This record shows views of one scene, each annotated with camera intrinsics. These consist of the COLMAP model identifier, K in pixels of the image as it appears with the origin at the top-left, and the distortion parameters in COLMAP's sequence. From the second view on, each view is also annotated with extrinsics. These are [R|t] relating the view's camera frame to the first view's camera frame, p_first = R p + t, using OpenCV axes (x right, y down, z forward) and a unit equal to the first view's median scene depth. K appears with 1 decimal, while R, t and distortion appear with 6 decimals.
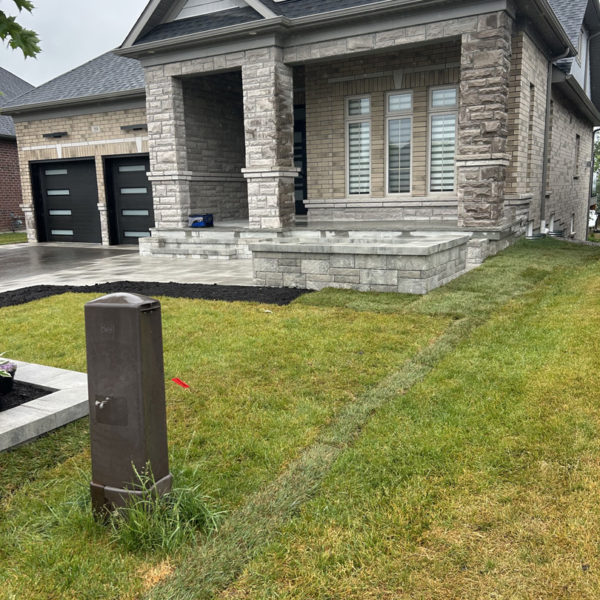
lens RADIAL K [[597.1, 0, 311.0], [0, 597.1, 284.3], [0, 0, 1]] dist [0.100656, -0.167069]
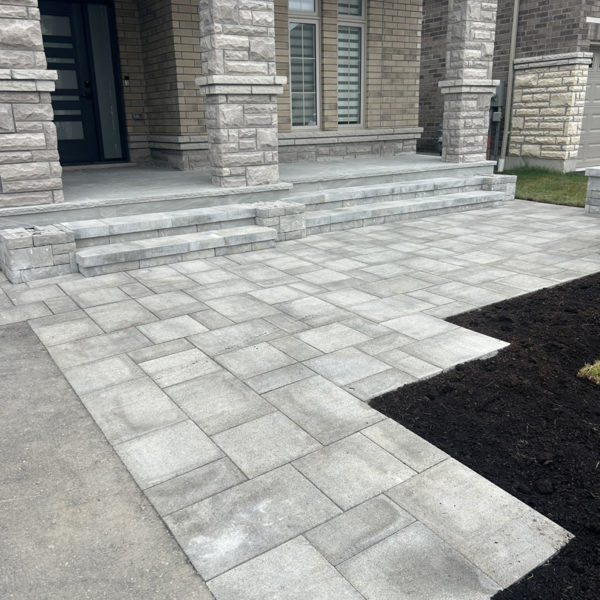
lens RADIAL K [[595.3, 0, 289.7], [0, 595.3, 299.9], [0, 0, 1]] dist [0.001328, 0.009456]
pose [[0.481500, -0.239548, 0.843074, -0.573777], [0.141672, 0.970547, 0.194855, -0.092825], [-0.864920, 0.025617, 0.501256, 0.678485]]
